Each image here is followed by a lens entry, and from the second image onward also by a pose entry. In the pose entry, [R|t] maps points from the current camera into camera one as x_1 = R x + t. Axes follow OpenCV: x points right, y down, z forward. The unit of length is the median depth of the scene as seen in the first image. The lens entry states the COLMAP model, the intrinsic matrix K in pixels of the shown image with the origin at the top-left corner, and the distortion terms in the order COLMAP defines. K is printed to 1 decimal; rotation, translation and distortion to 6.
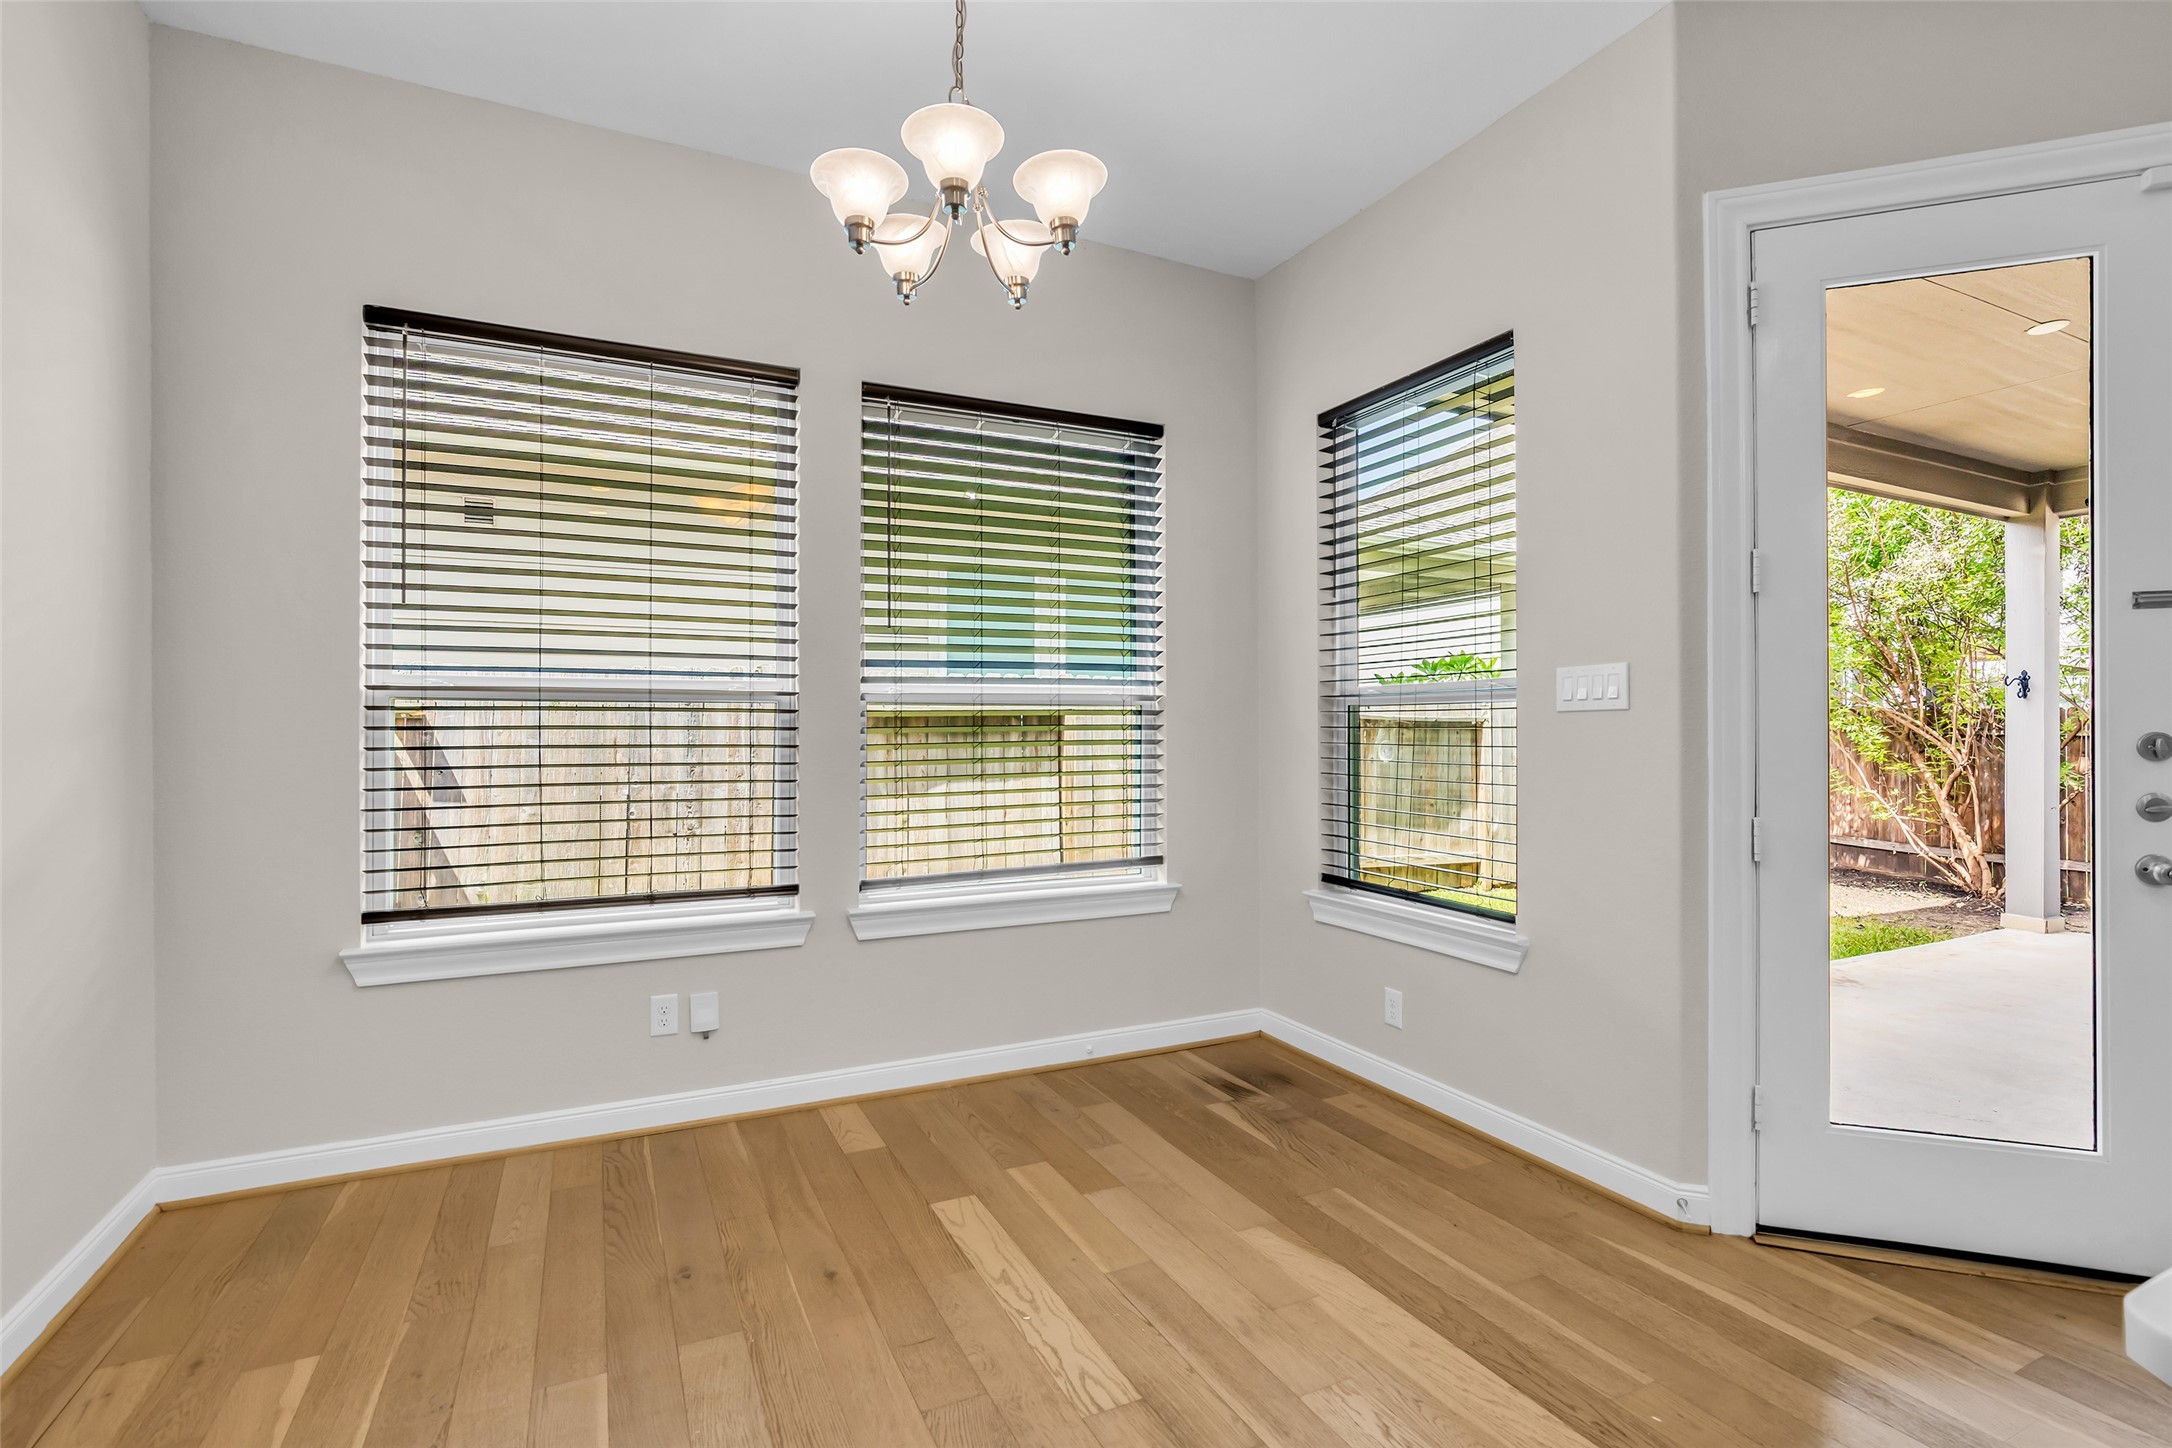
lens RADIAL K [[1002.0, 0, 1081.3], [0, 1002.0, 729.9], [0, 0, 1]] dist [-0.013985, 0.000278]
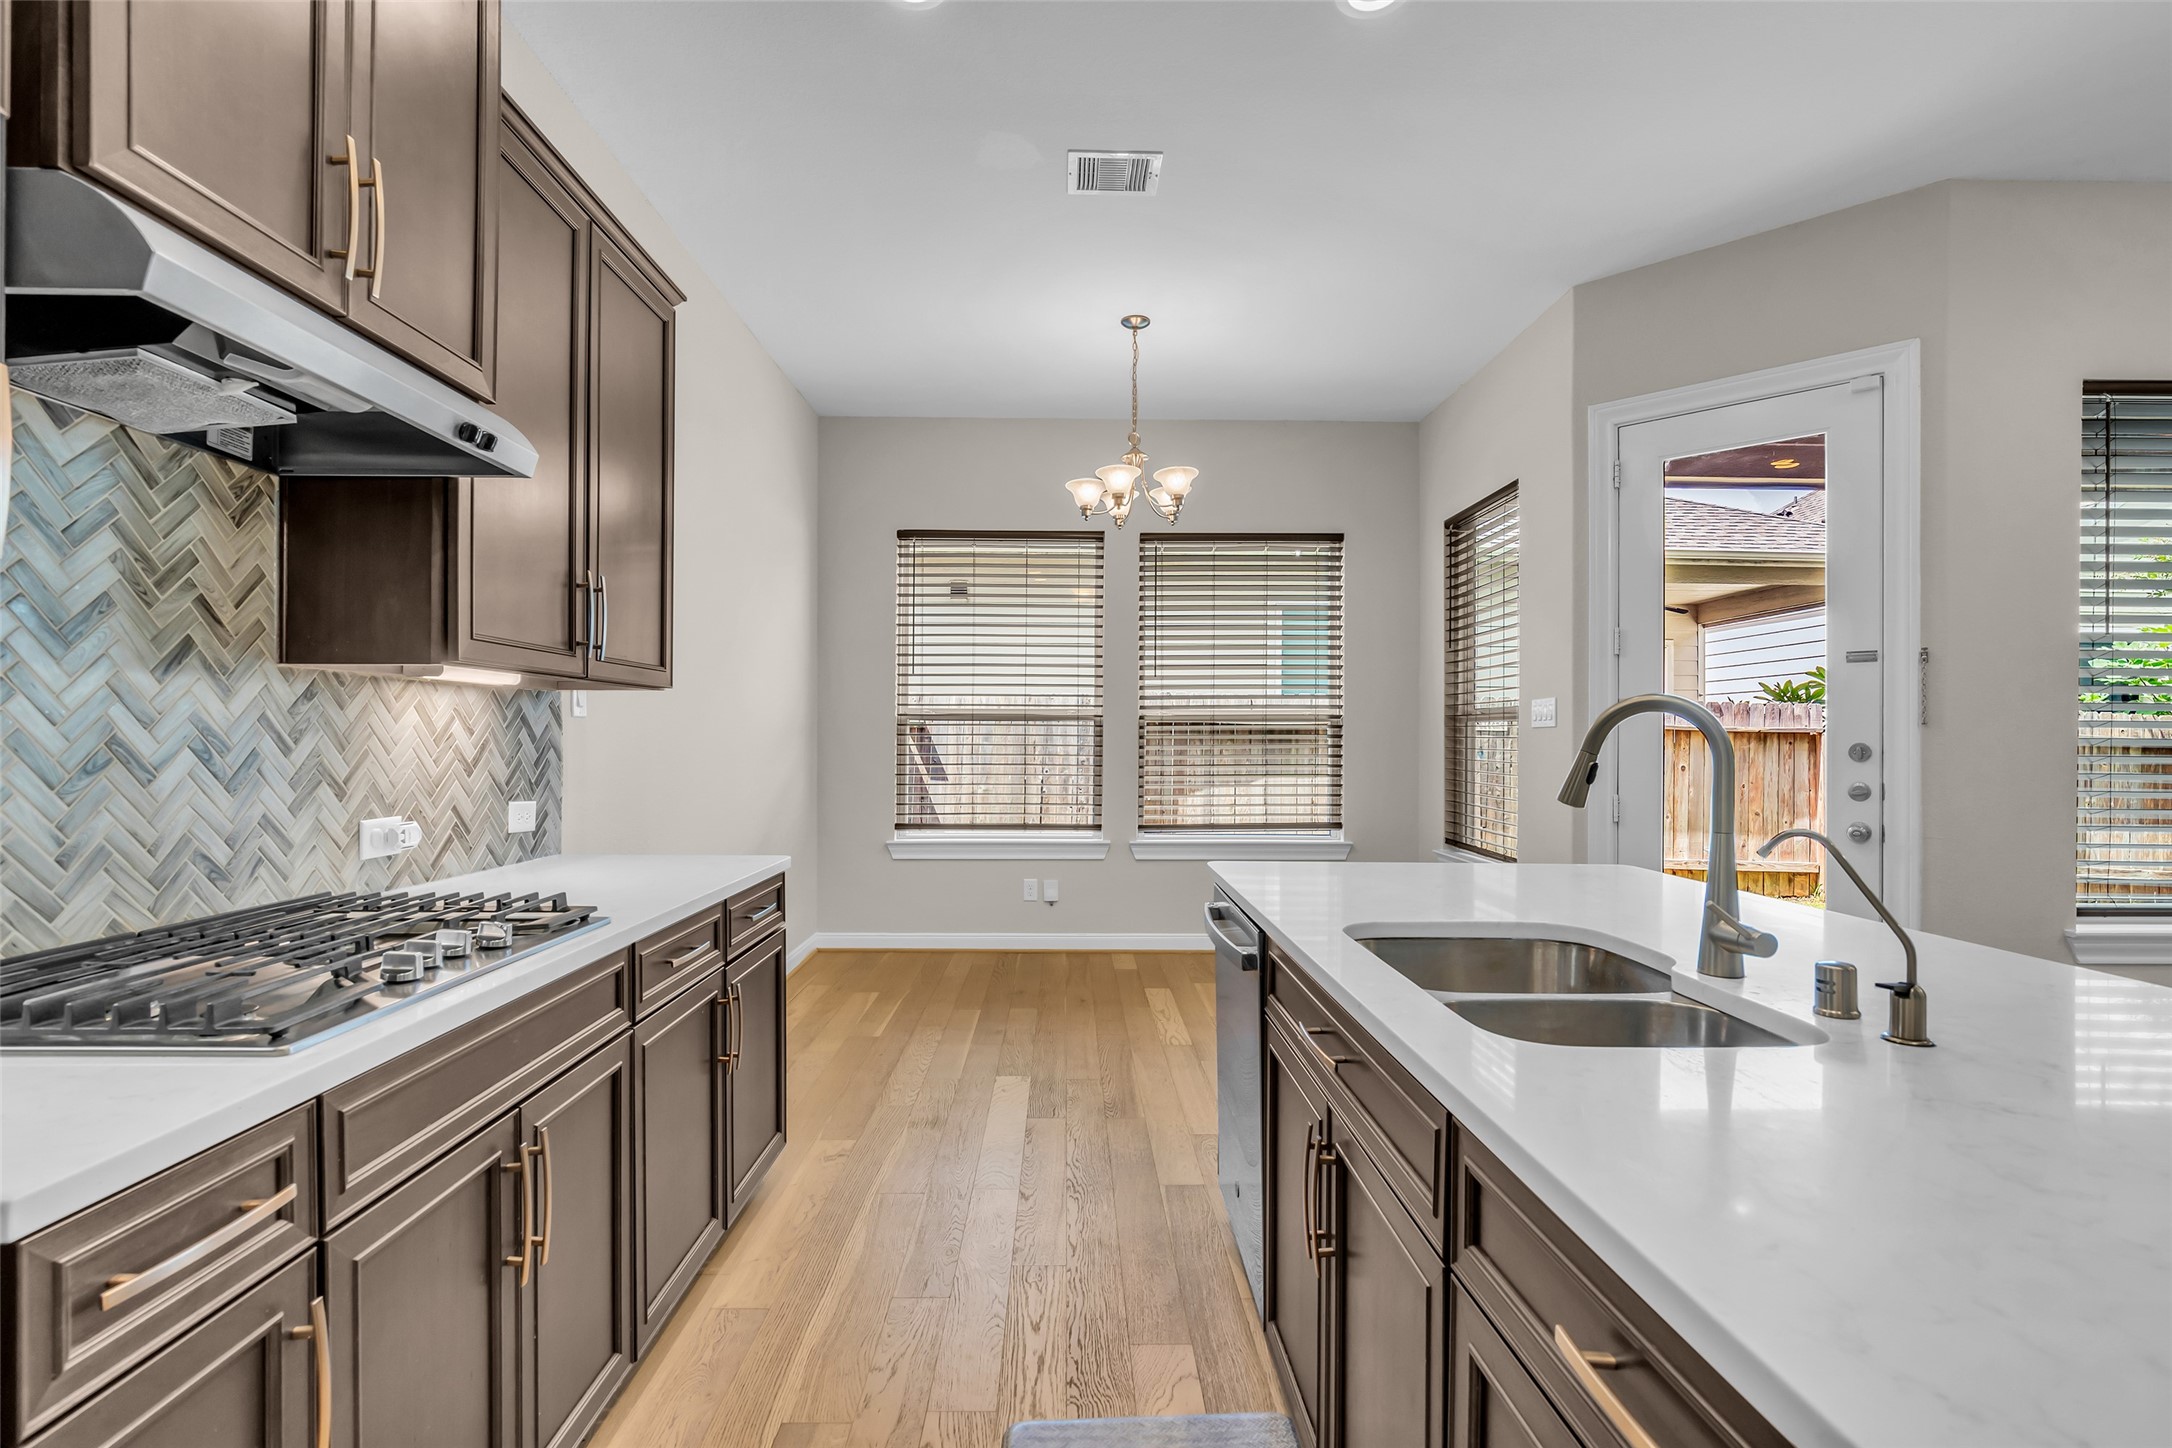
lens RADIAL K [[1002.0, 0, 1081.3], [0, 1002.0, 729.9], [0, 0, 1]] dist [-0.013985, 0.000278]
pose [[0.905749, 0.003463, -0.423801, 0.447547], [-0.006383, 0.999965, -0.005471, -0.001696], [0.423767, 0.007660, 0.905739, -0.636053]]
